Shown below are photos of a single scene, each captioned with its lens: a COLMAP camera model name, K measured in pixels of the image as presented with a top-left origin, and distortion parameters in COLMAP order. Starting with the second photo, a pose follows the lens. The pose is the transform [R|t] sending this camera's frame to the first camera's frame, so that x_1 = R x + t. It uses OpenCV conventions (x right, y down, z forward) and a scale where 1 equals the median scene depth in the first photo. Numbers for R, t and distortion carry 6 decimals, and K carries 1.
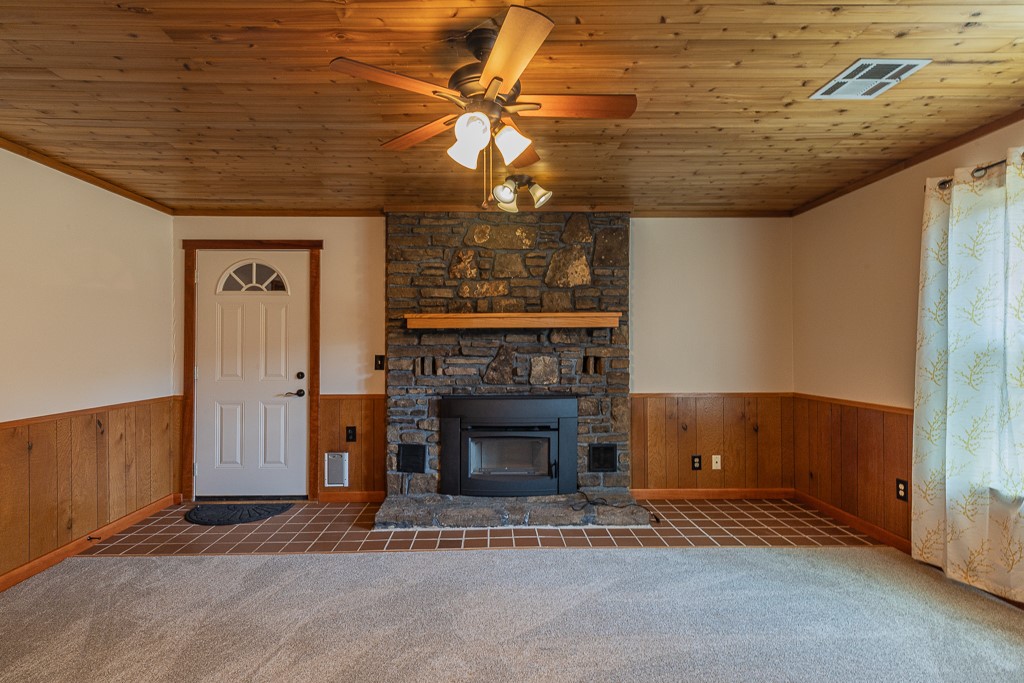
lens RADIAL K [[493.9, 0, 509.6], [0, 493.9, 343.5], [0, 0, 1]] dist [0.000973, -0.000171]
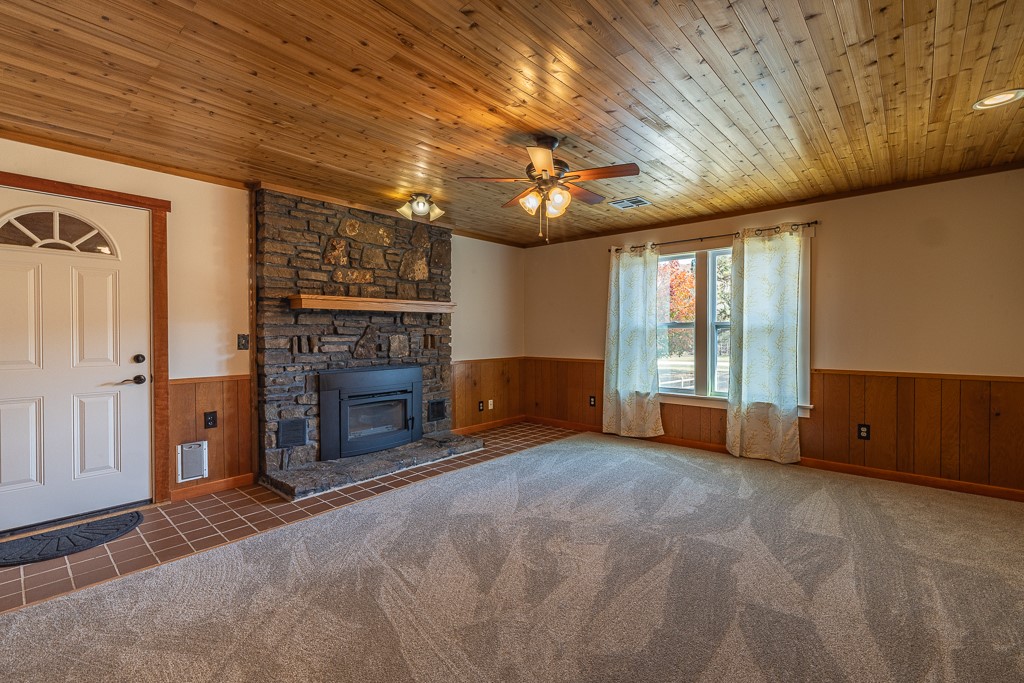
lens RADIAL K [[451.0, 0, 511.9], [0, 451.0, 339.7], [0, 0, 1]] dist [0.002362, 0.000309]
pose [[0.678982, -0.011309, 0.734067, -0.572772], [-0.007853, 0.999712, 0.022666, 0.010628], [-0.734112, -0.021154, 0.678698, 0.019043]]
